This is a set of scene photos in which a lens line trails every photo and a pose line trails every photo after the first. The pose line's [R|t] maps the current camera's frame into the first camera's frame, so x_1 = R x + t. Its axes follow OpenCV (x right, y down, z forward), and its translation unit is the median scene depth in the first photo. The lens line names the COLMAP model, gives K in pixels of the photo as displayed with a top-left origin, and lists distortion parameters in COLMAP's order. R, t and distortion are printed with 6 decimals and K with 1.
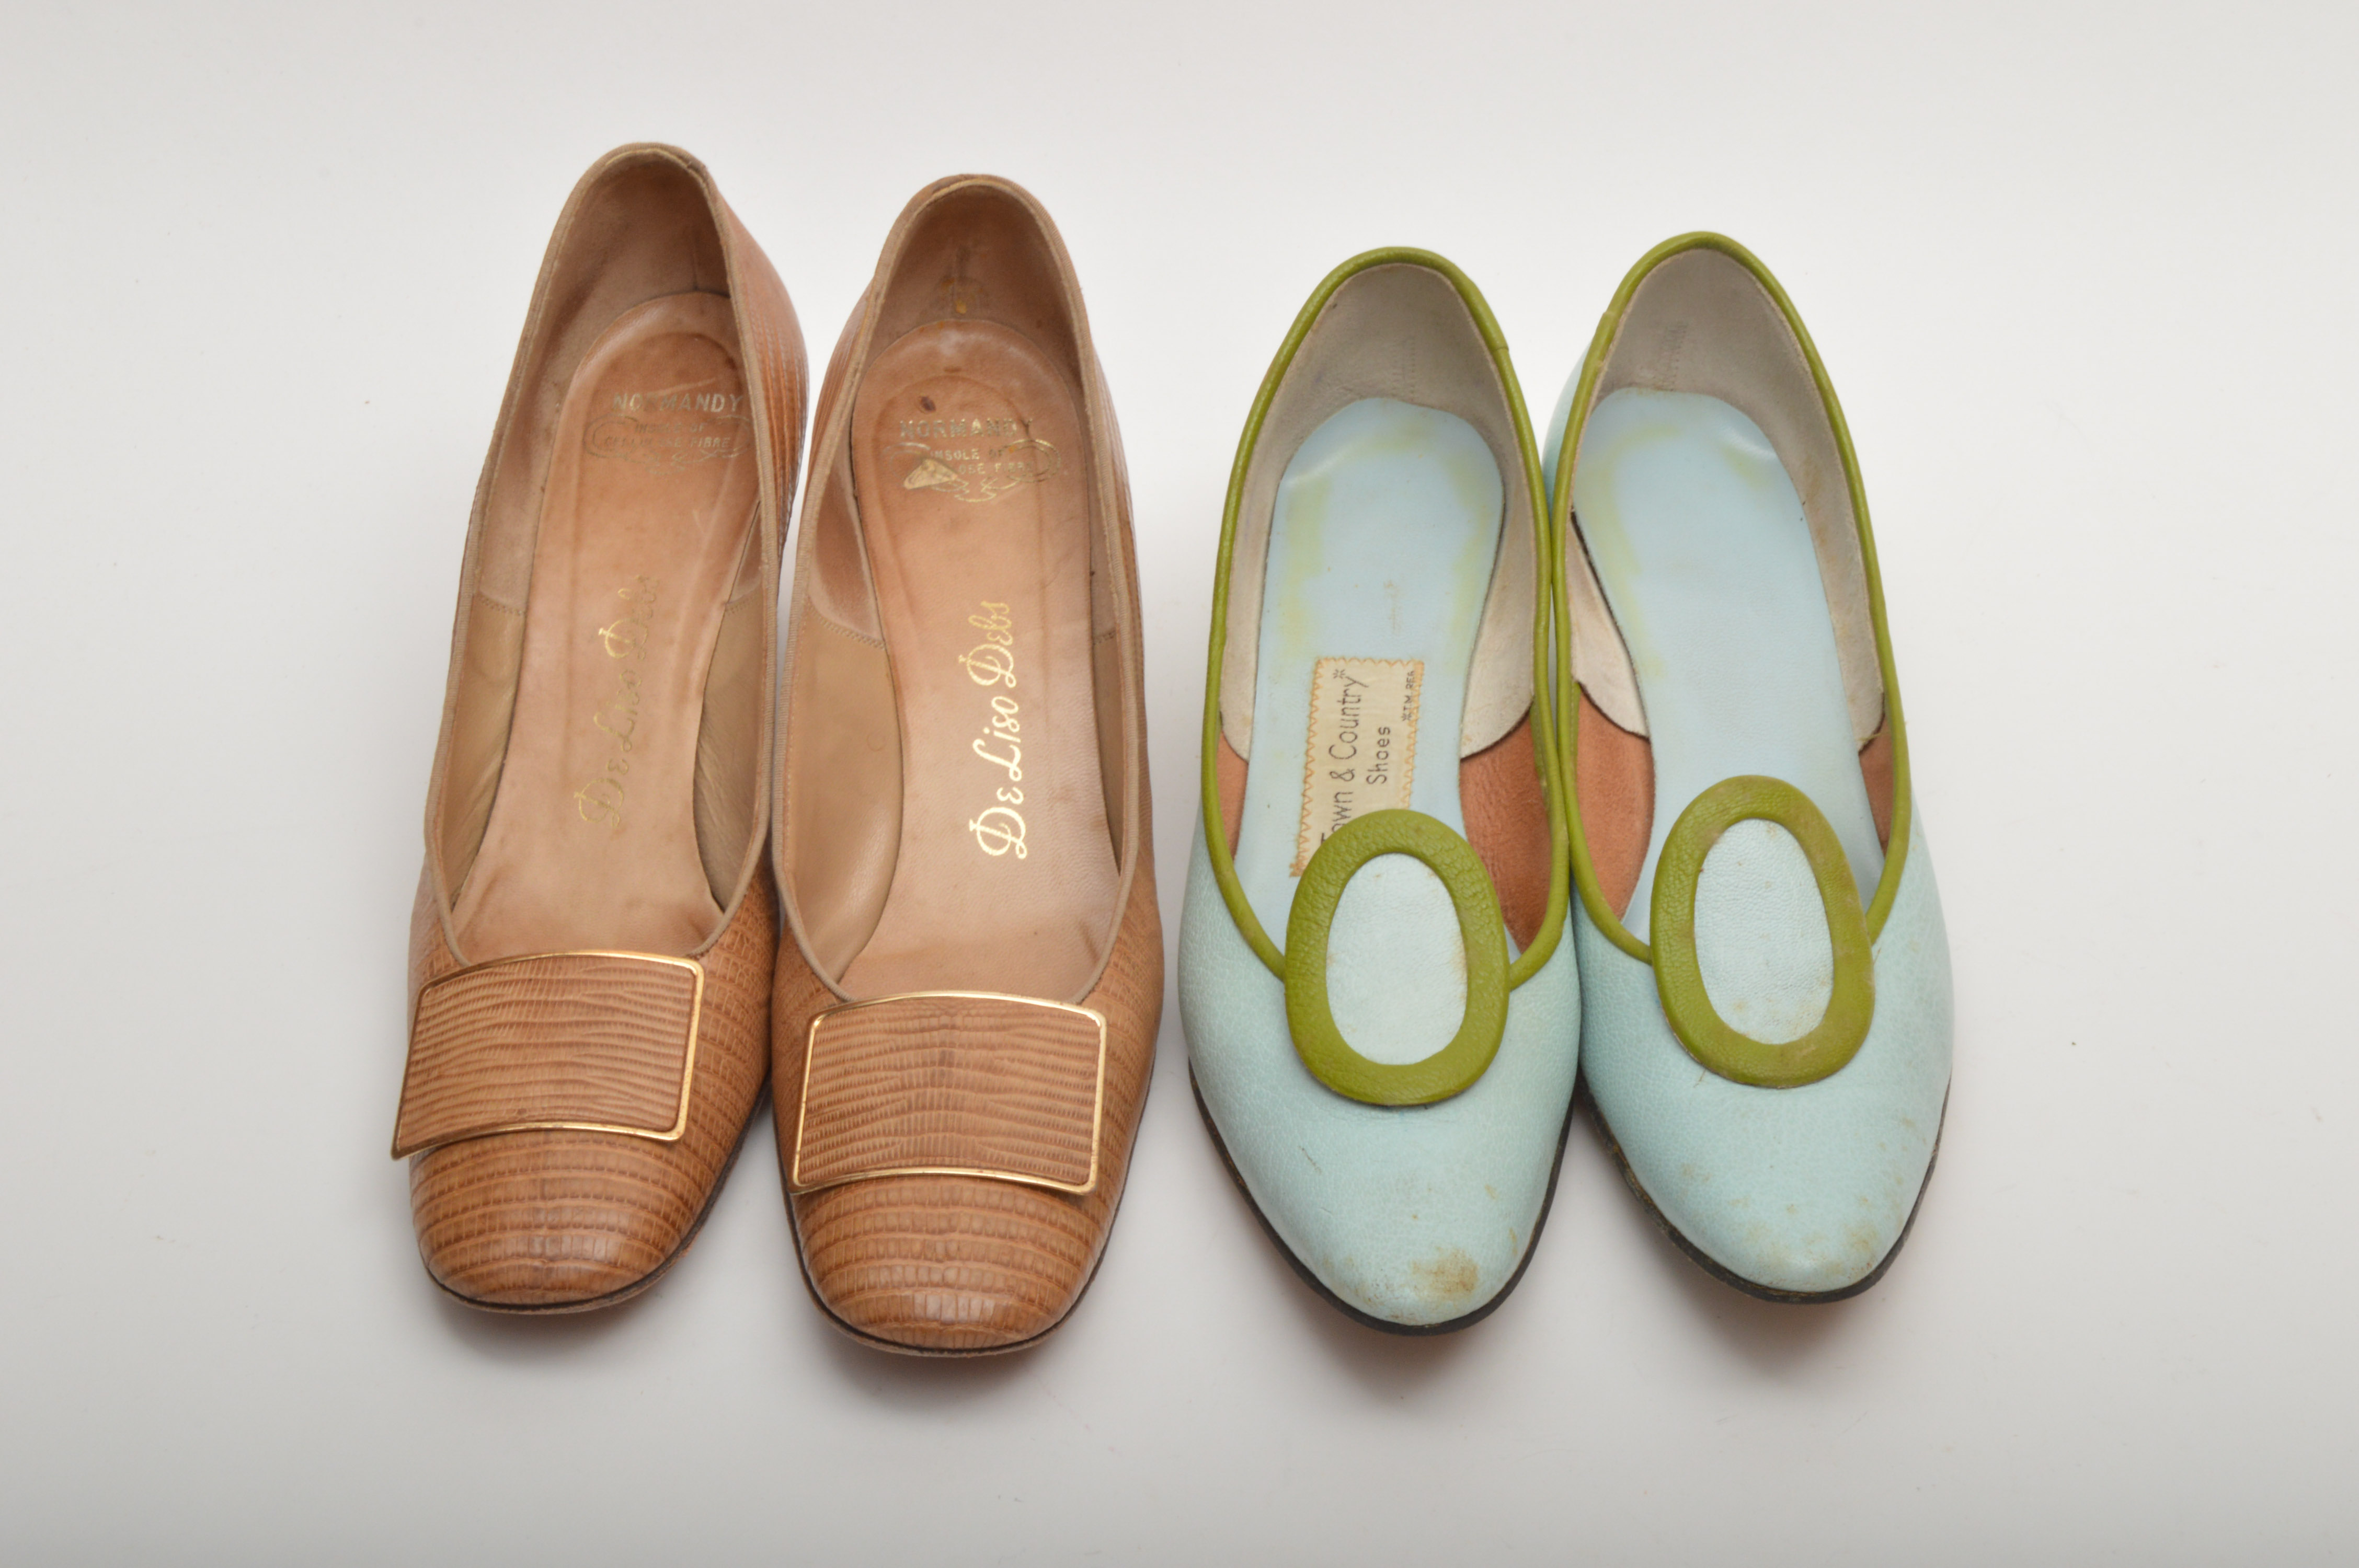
lens RADIAL K [[4300.0, 0, 1175.9], [0, 4300.0, 782.4], [0, 0, 1]] dist [-0.017469, 0.000000]
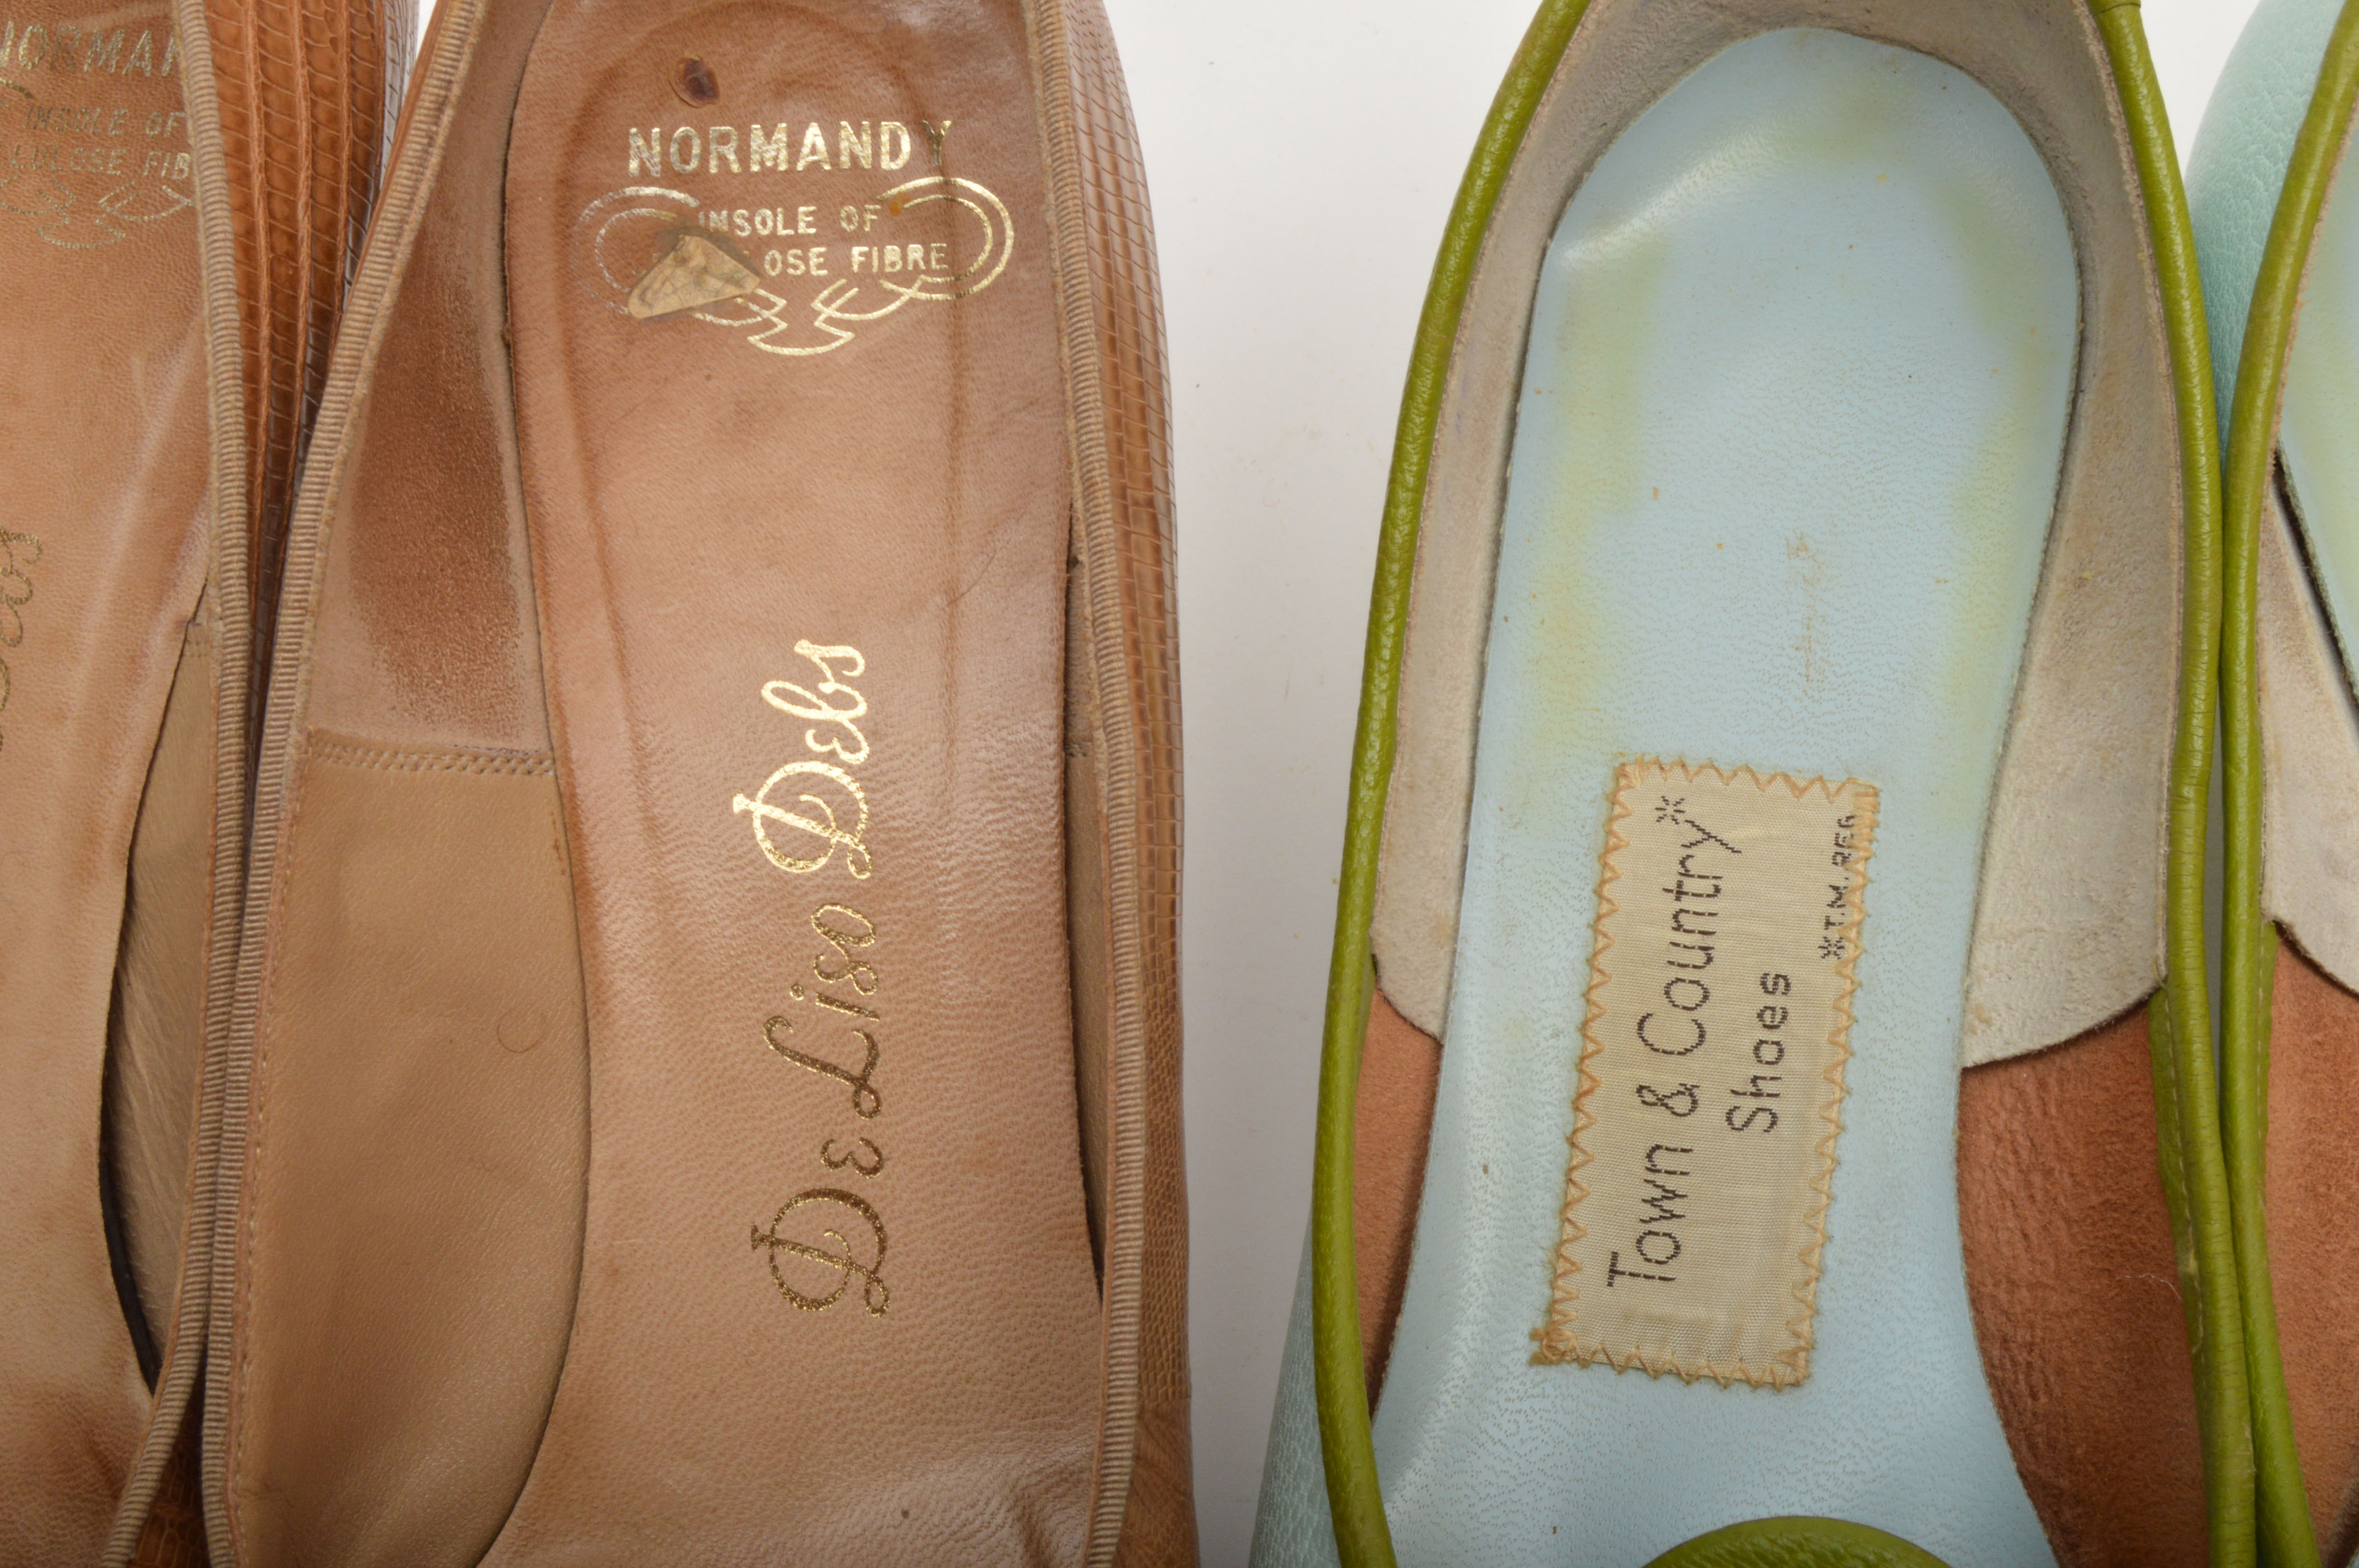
lens RADIAL K [[3989.4, 0, 1188.9], [0, 3989.4, 786.3], [0, 0, 1]] dist [-0.050806, 0.000000]
pose [[0.997713, 0.030785, -0.060168, 0.014884], [-0.012303, 0.958091, 0.286199, -0.136640], [0.066457, -0.284804, 0.956279, 0.633647]]
